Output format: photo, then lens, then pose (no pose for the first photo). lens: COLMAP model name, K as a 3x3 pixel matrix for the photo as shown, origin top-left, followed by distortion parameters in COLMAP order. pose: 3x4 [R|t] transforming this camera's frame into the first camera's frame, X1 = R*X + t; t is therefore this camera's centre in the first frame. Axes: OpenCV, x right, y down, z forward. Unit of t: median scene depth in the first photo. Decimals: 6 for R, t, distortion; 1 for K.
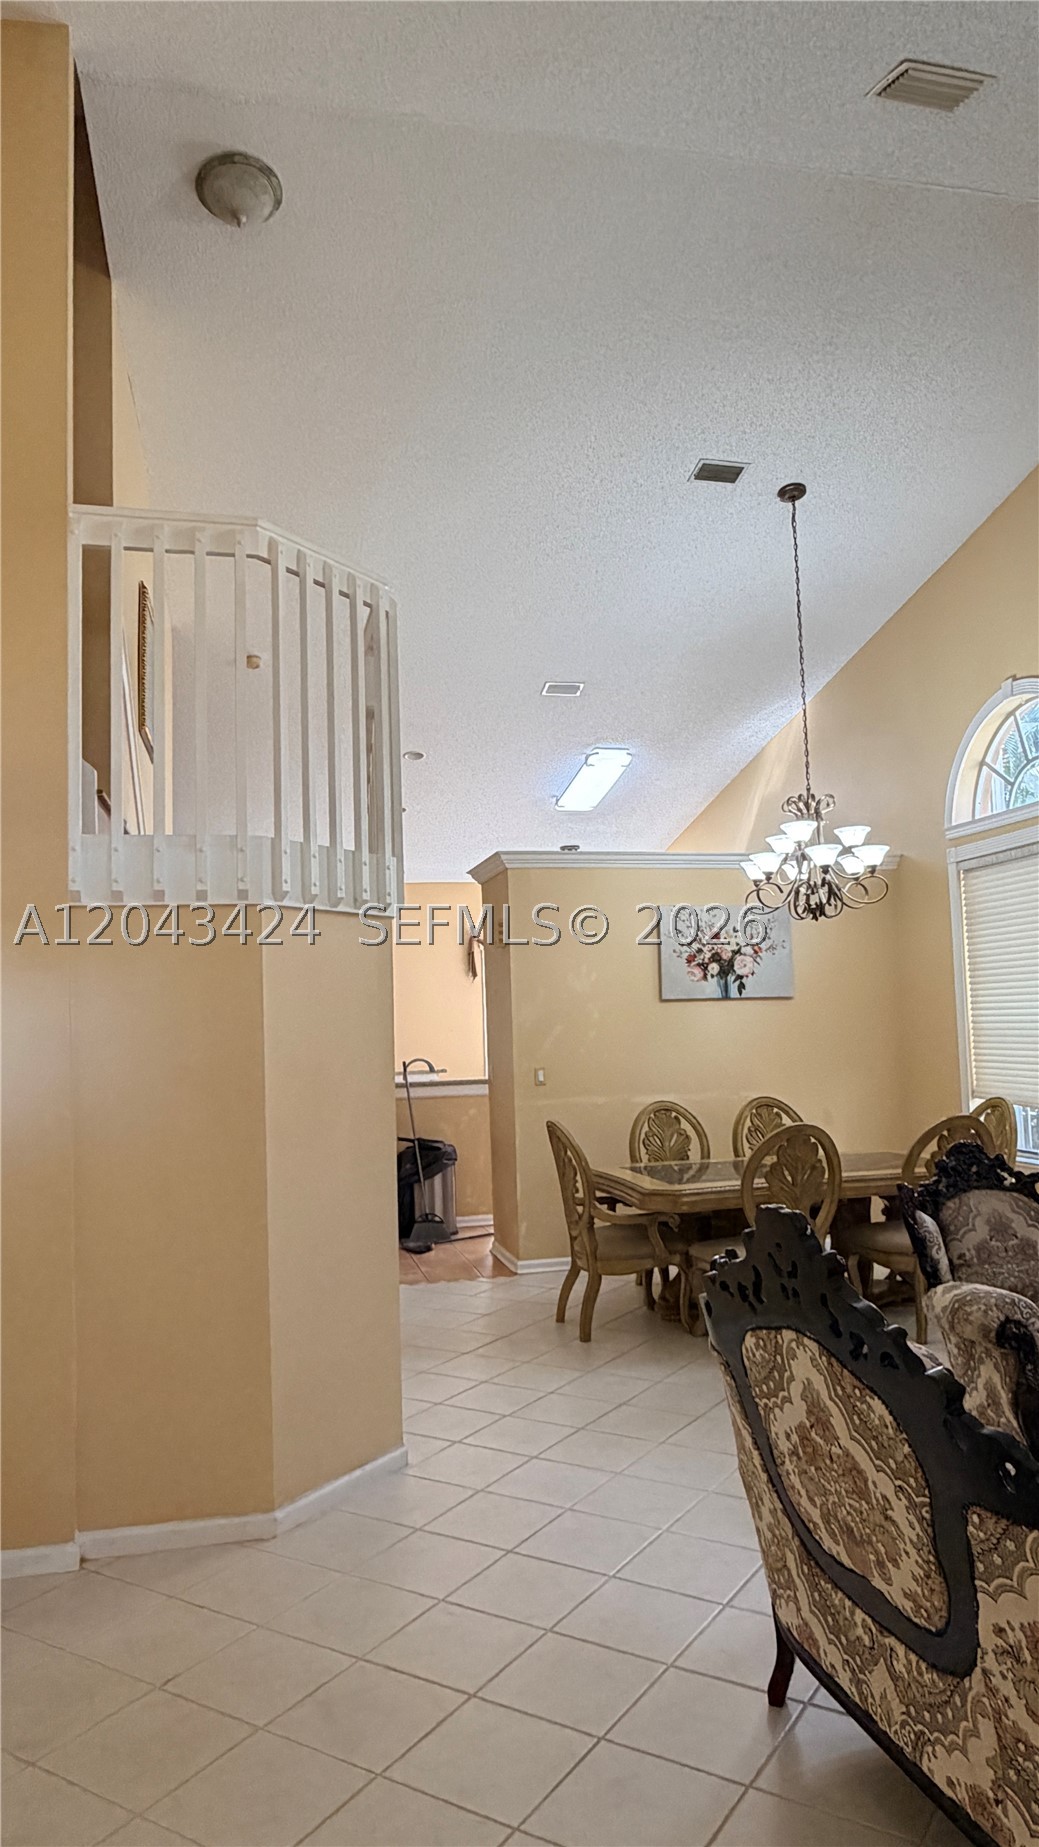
lens RADIAL K [[1199.2, 0, 519.5], [0, 1199.2, 923.5], [0, 0, 1]] dist [0.001697, 0.000242]
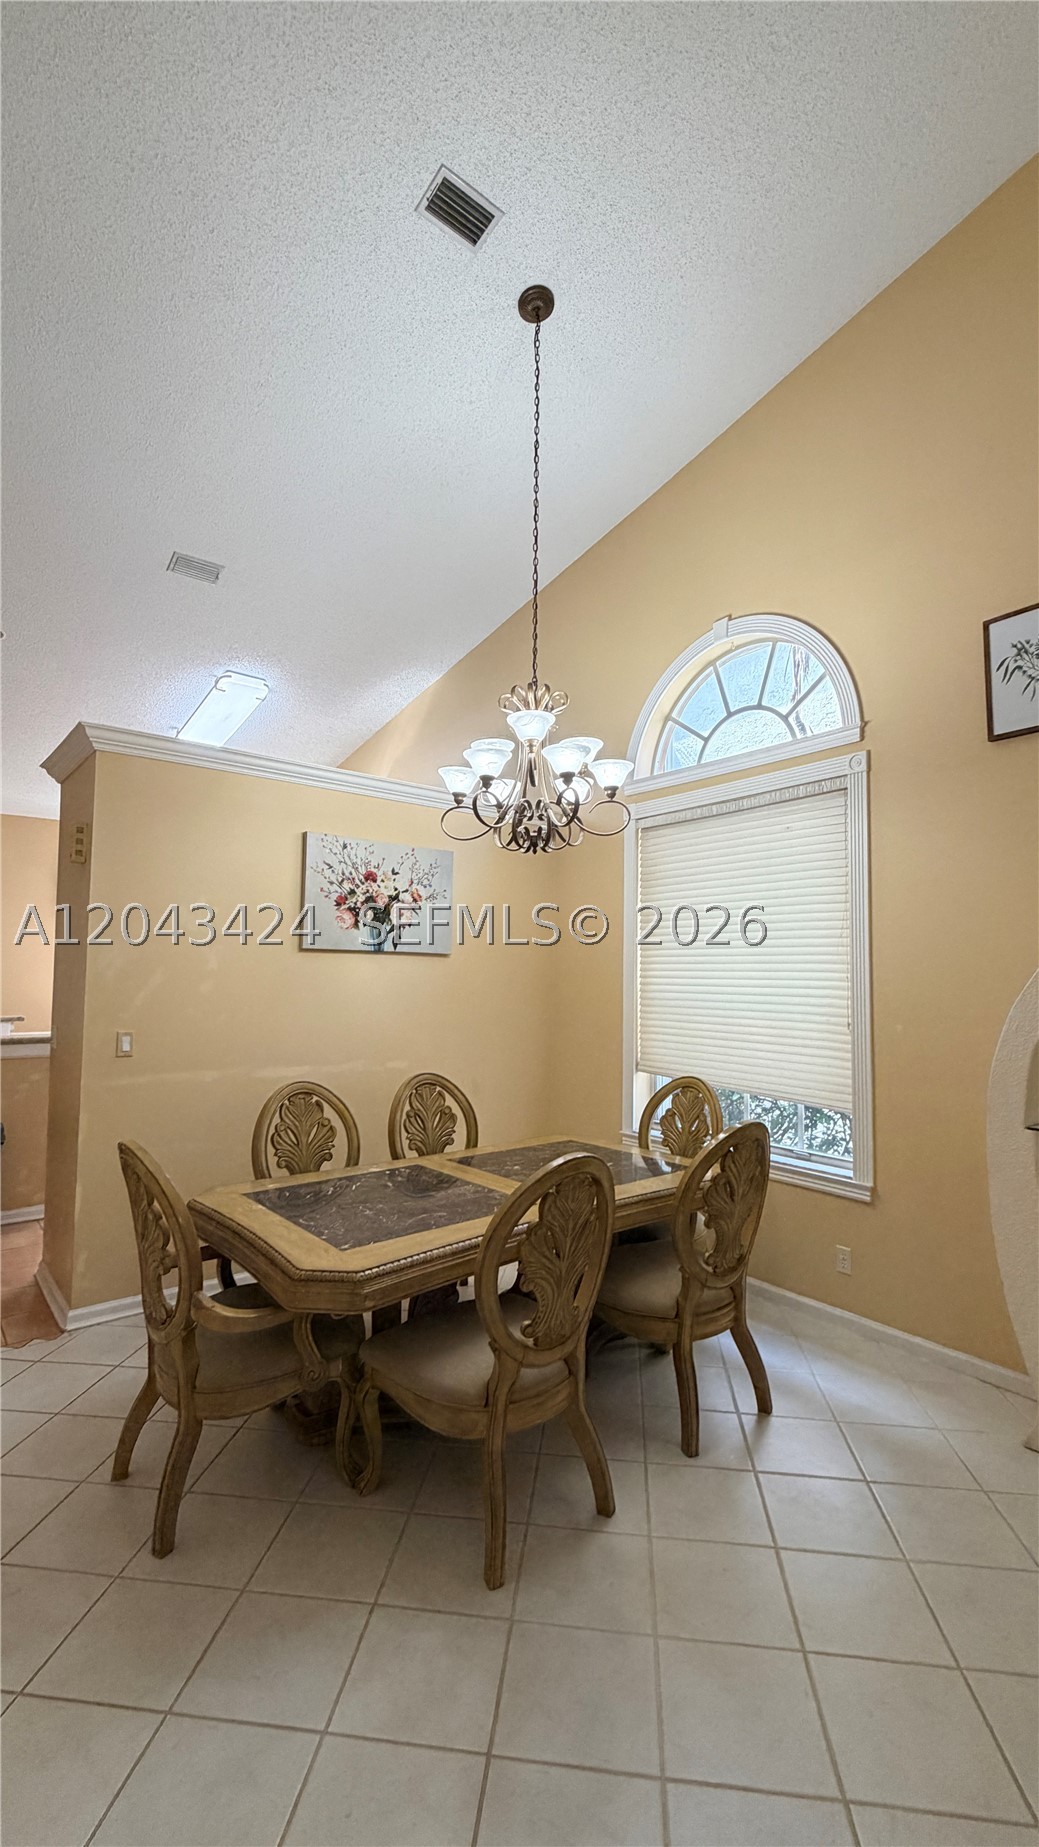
lens RADIAL K [[803.4, 0, 518.0], [0, 803.4, 928.6], [0, 0, 1]] dist [-0.000748, -0.000110]
pose [[0.901445, 0.067336, 0.427625, 0.019546], [-0.075481, 0.997145, 0.002102, 0.039932], [-0.426263, -0.034172, 0.903954, 0.474252]]
